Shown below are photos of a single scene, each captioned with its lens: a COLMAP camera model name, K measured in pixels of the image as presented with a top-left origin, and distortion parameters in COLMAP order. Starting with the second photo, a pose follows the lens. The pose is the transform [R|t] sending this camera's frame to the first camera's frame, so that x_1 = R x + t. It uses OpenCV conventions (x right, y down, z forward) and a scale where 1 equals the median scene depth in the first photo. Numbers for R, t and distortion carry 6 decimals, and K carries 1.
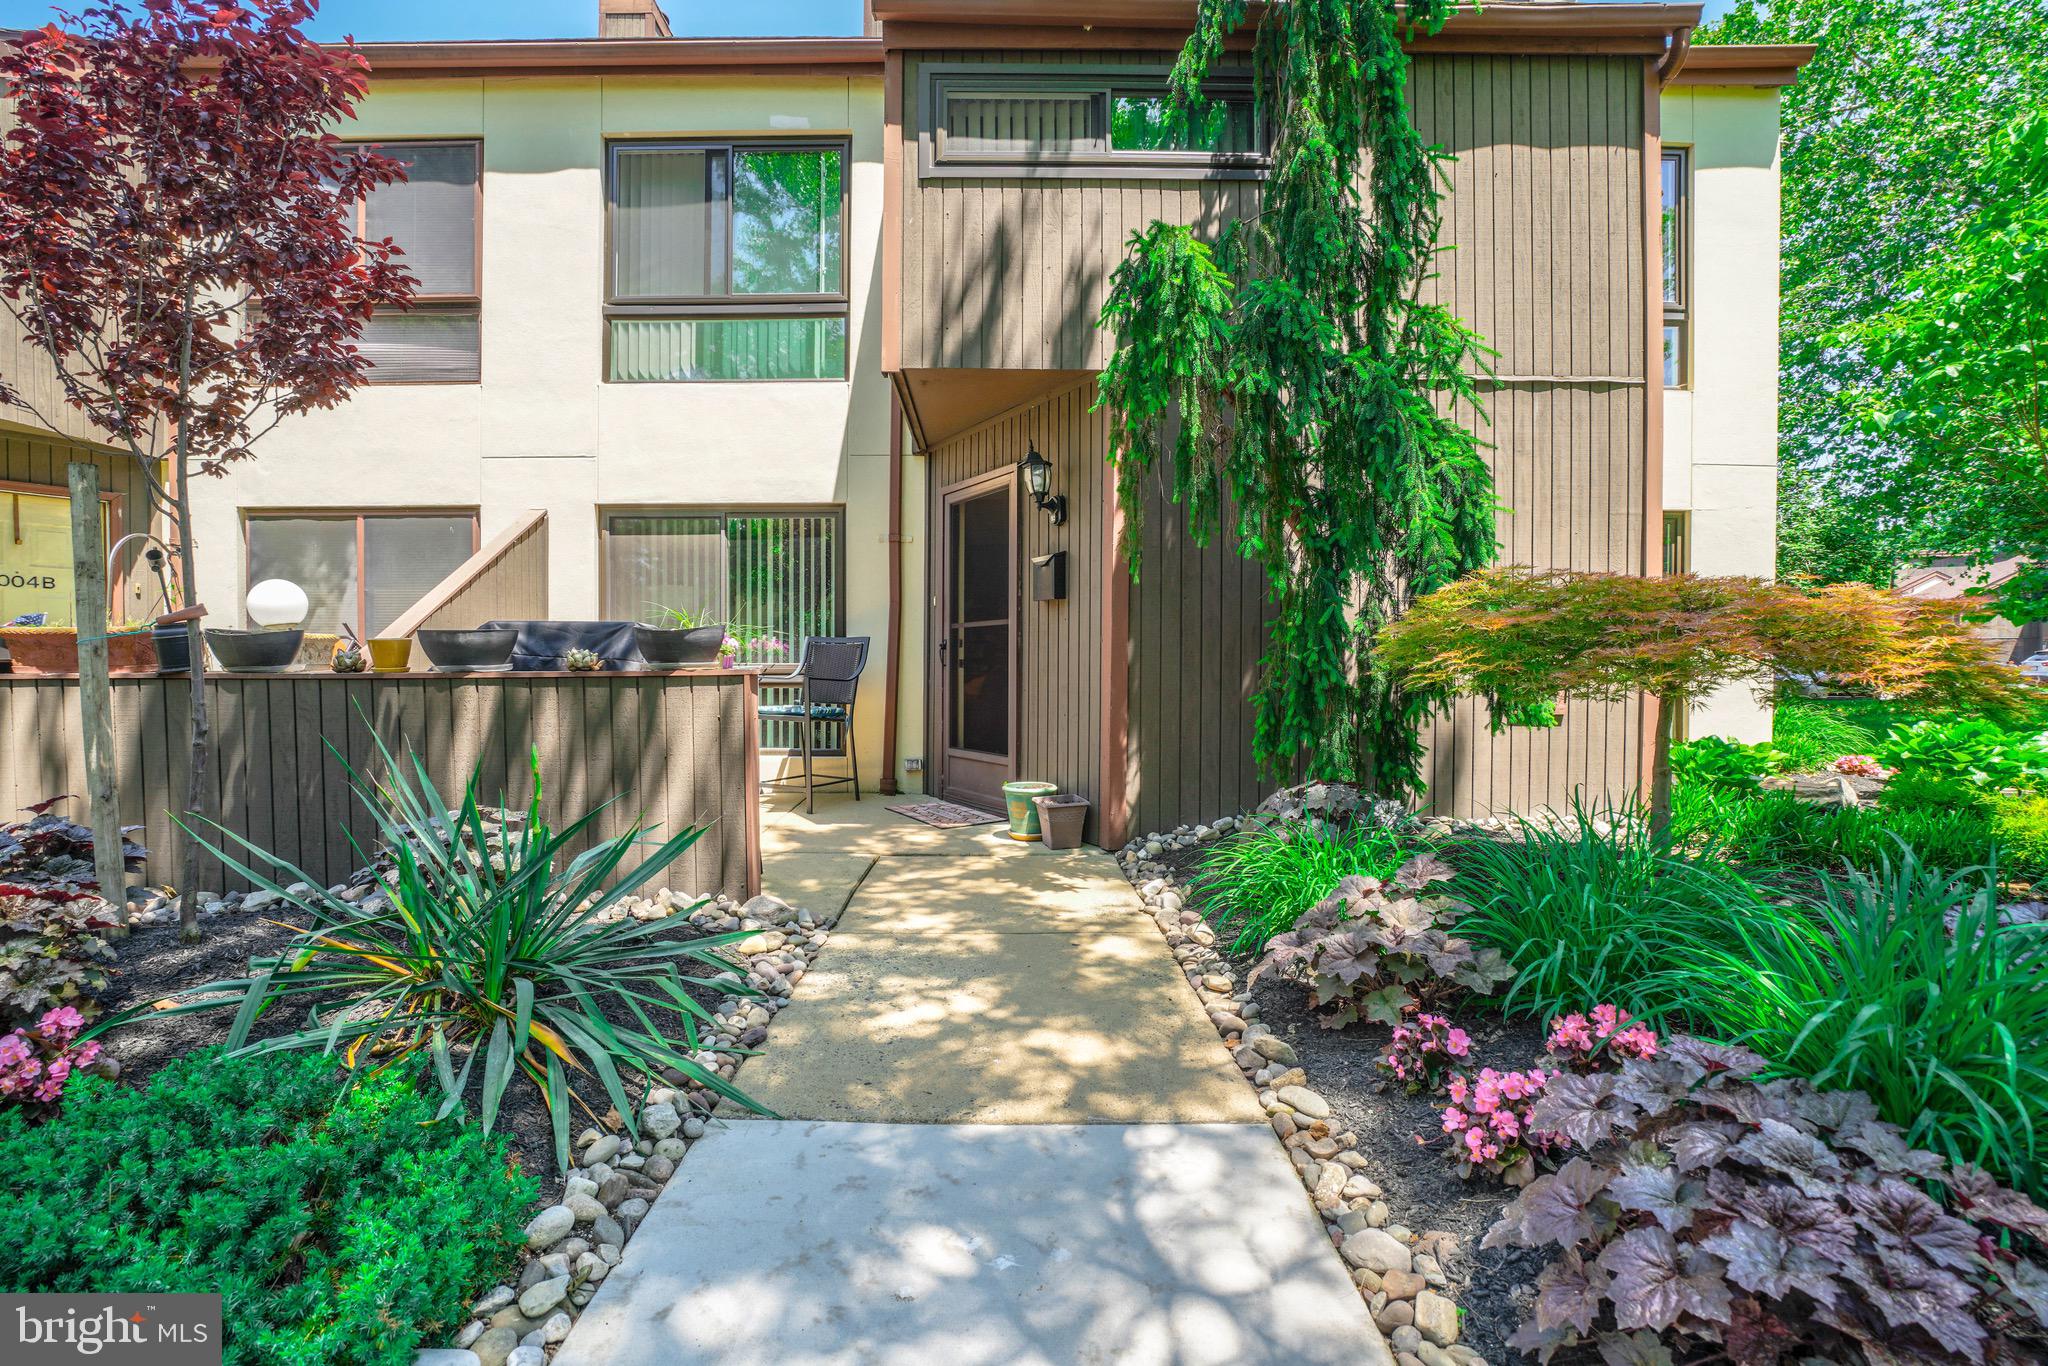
lens RADIAL K [[952.1, 0, 1009.8], [0, 952.1, 683.4], [0, 0, 1]] dist [-0.060087, 0.027009]
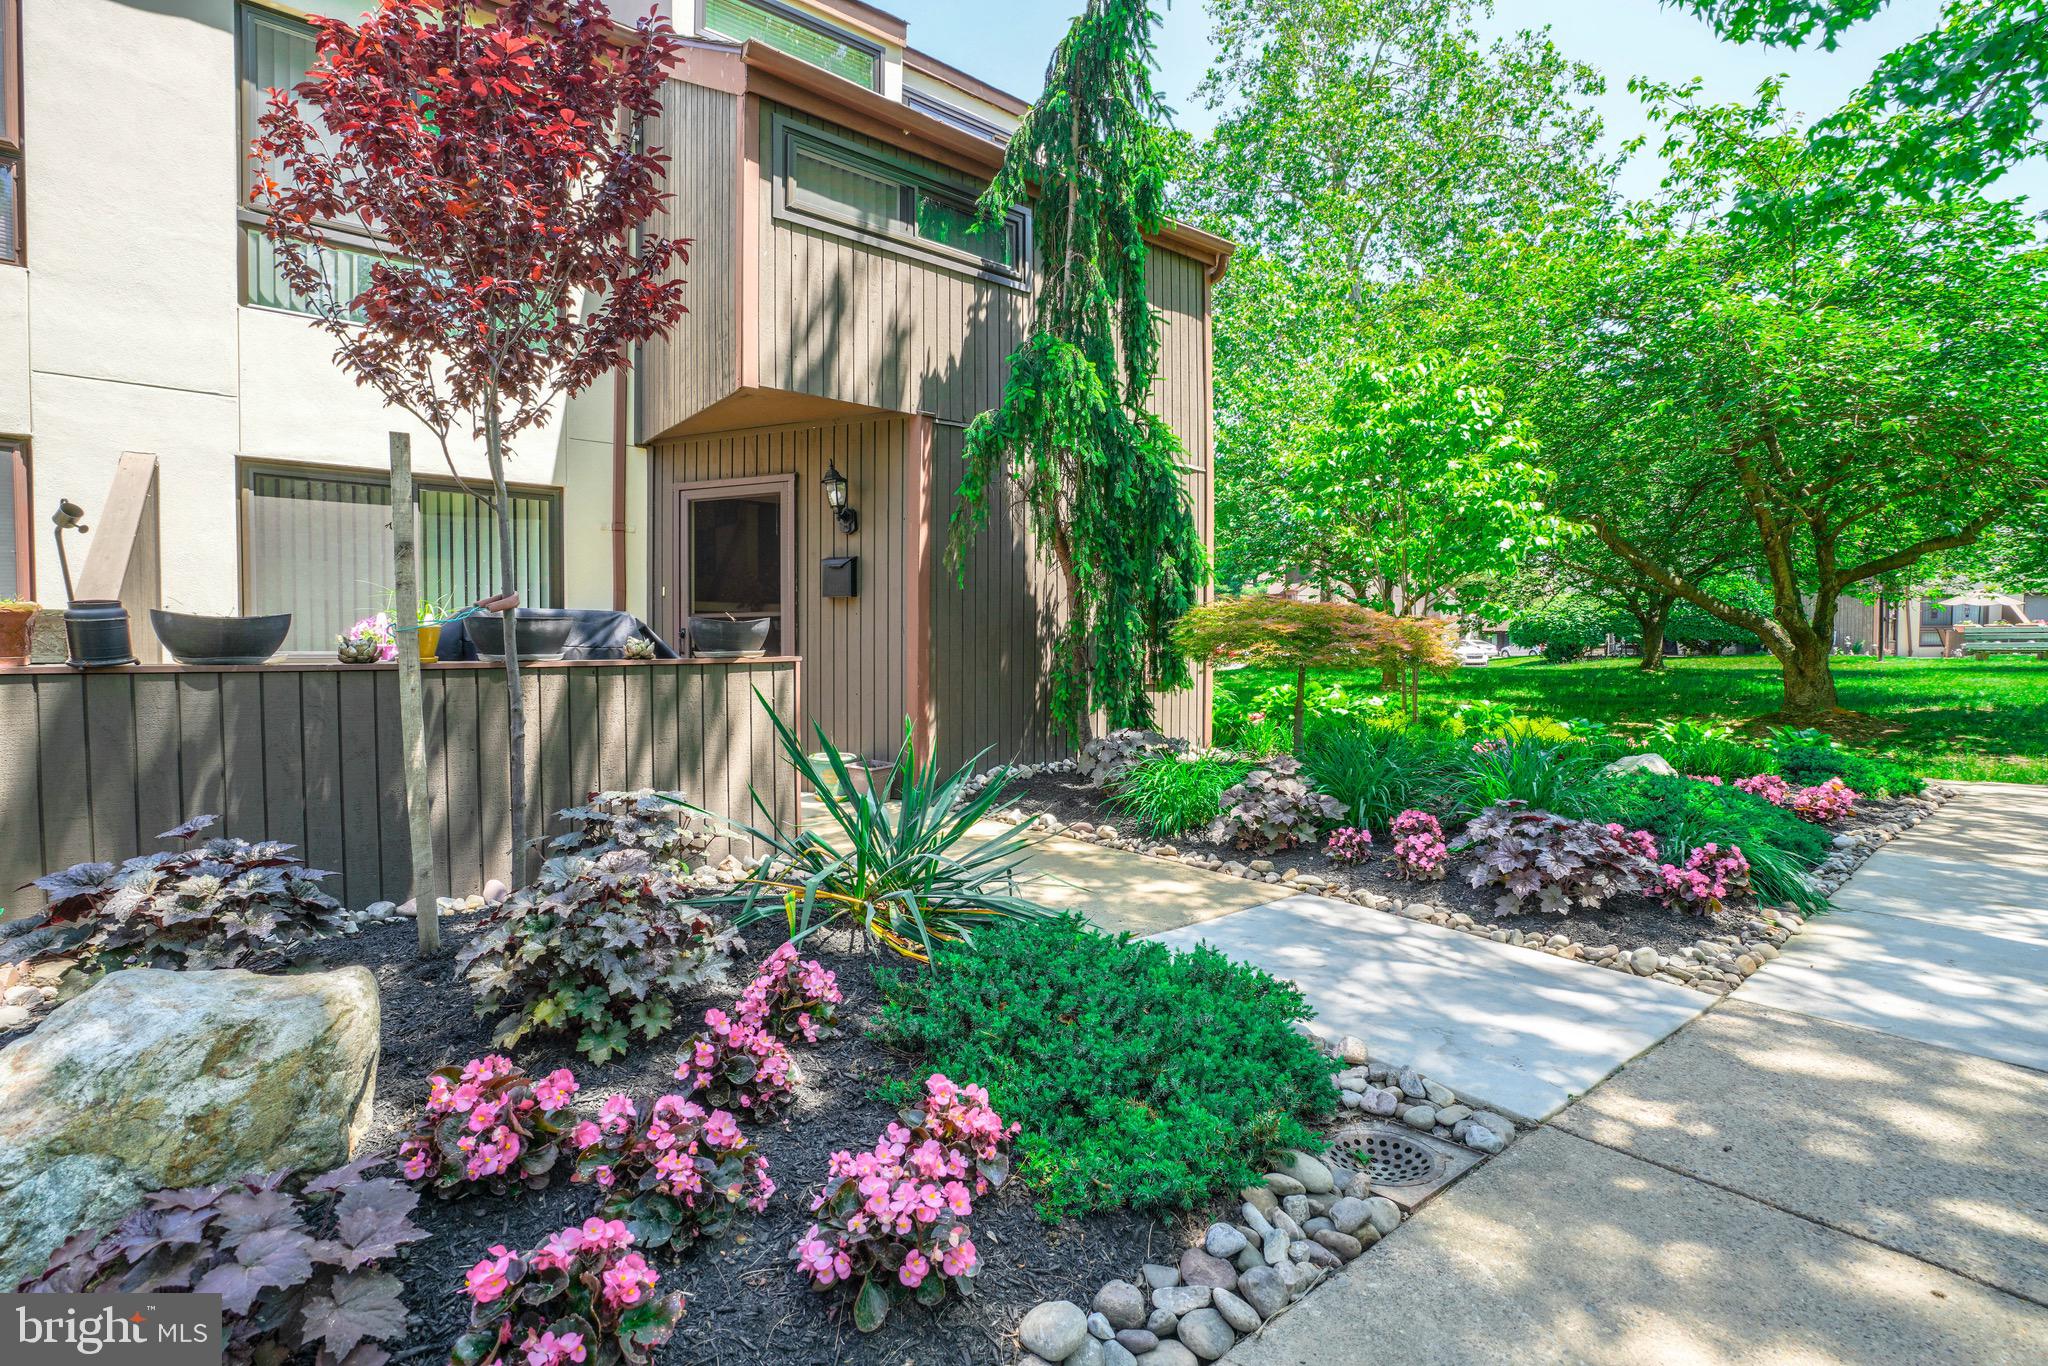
lens RADIAL K [[952.1, 0, 1009.8], [0, 952.1, 683.4], [0, 0, 1]] dist [-0.060087, 0.027009]
pose [[0.779613, -0.023676, 0.625814, -0.587514], [0.015088, 0.999705, 0.019026, -0.000152], [-0.626080, -0.005391, 0.779740, -0.049545]]
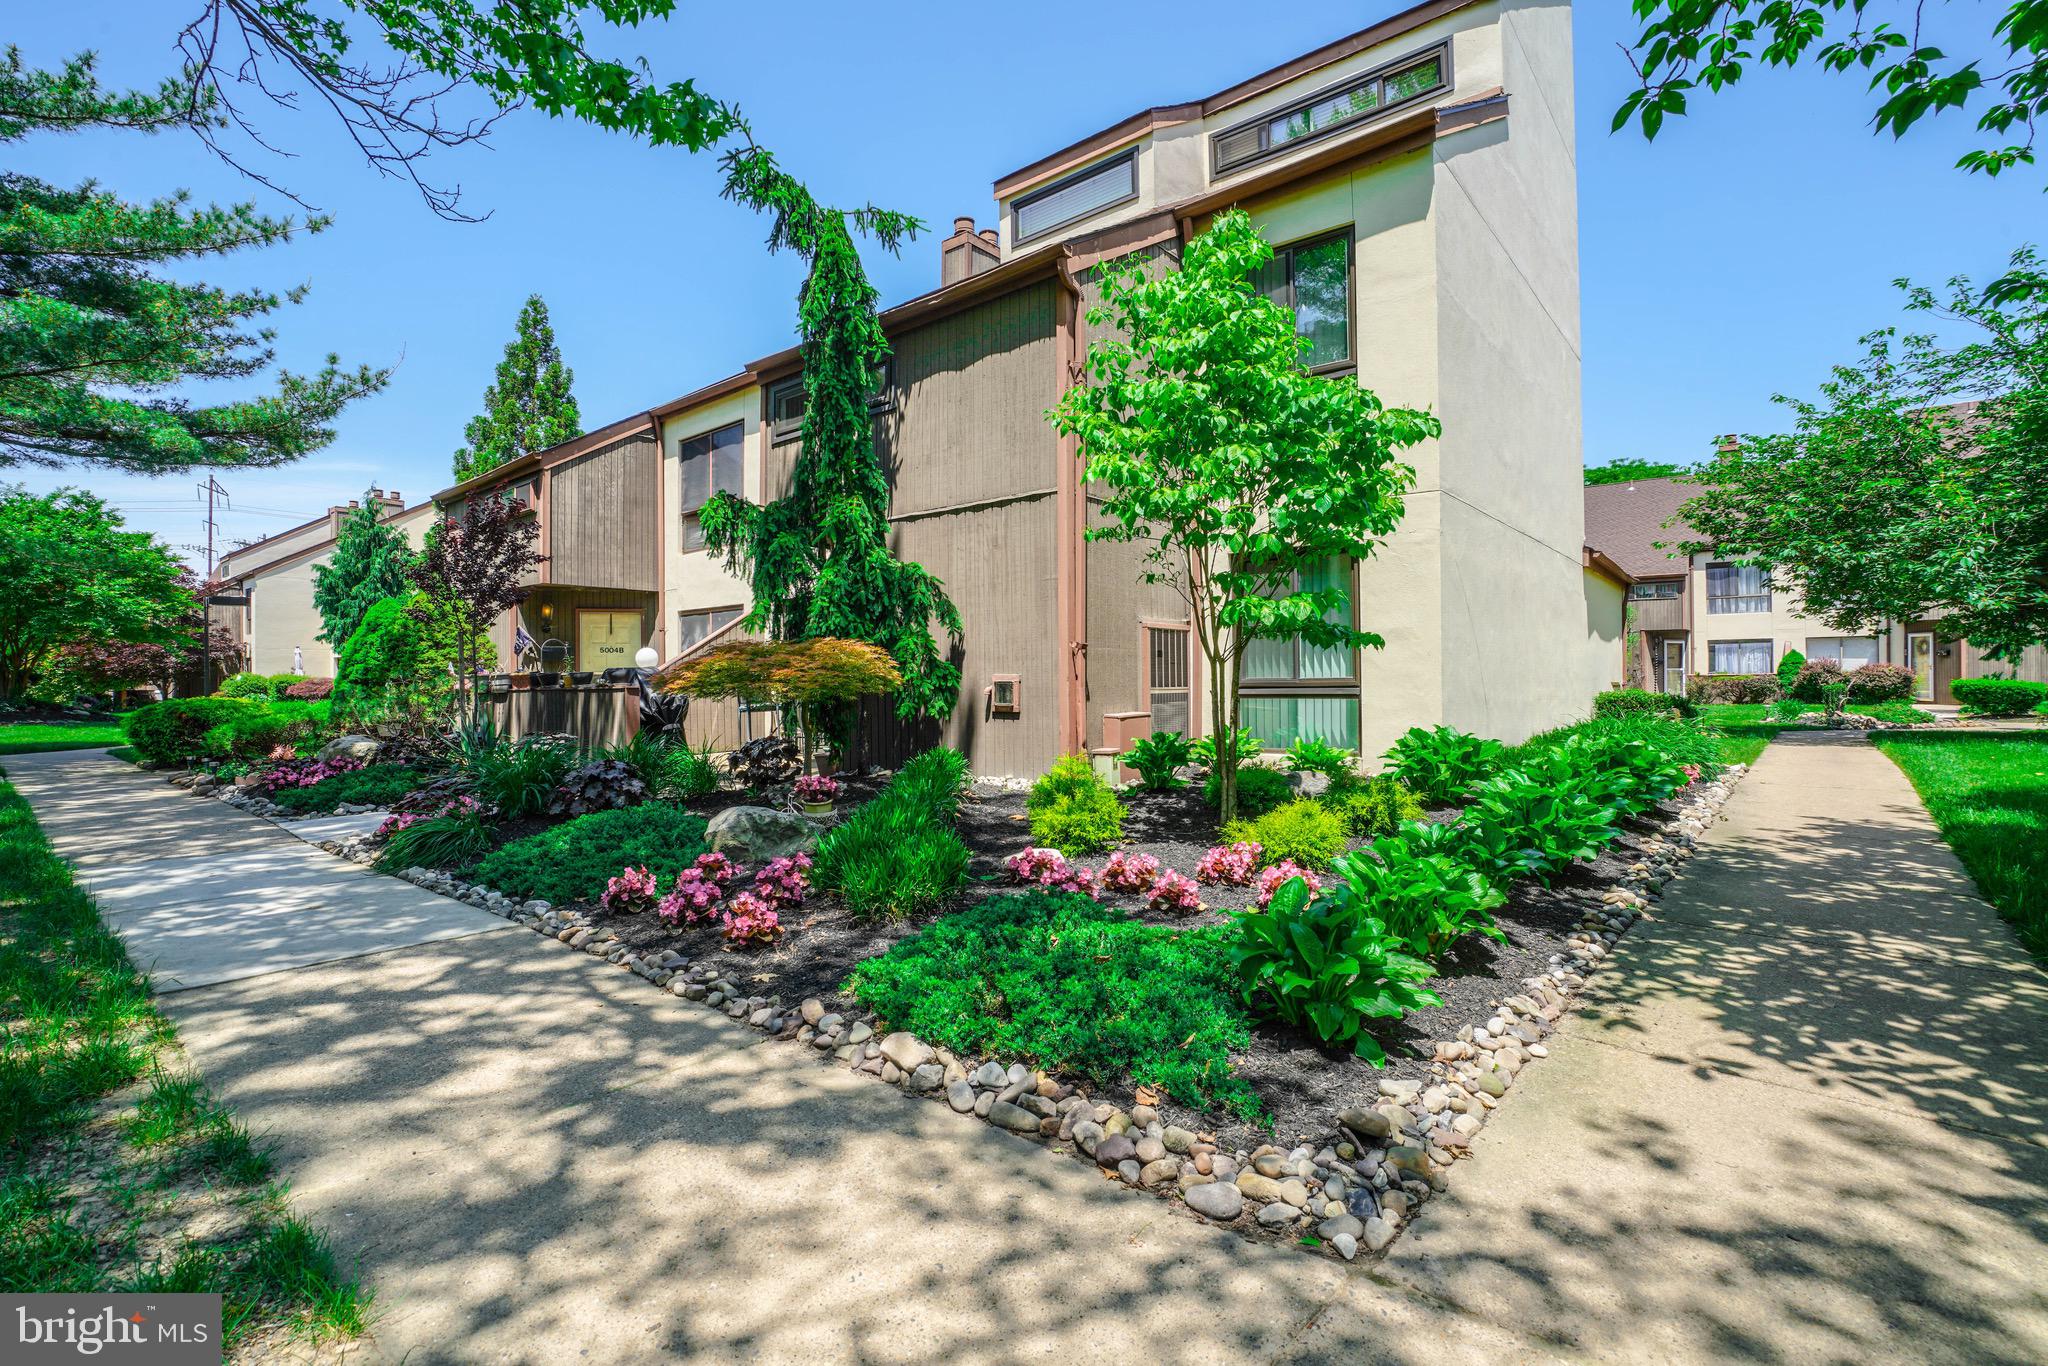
lens RADIAL K [[952.1, 0, 1009.8], [0, 952.1, 683.4], [0, 0, 1]] dist [-0.060087, 0.027009]
pose [[0.767245, -0.010529, -0.641268, 1.625764], [-0.006135, 0.999699, -0.023753, 0.030369], [0.641325, 0.022158, 0.766949, -0.241553]]
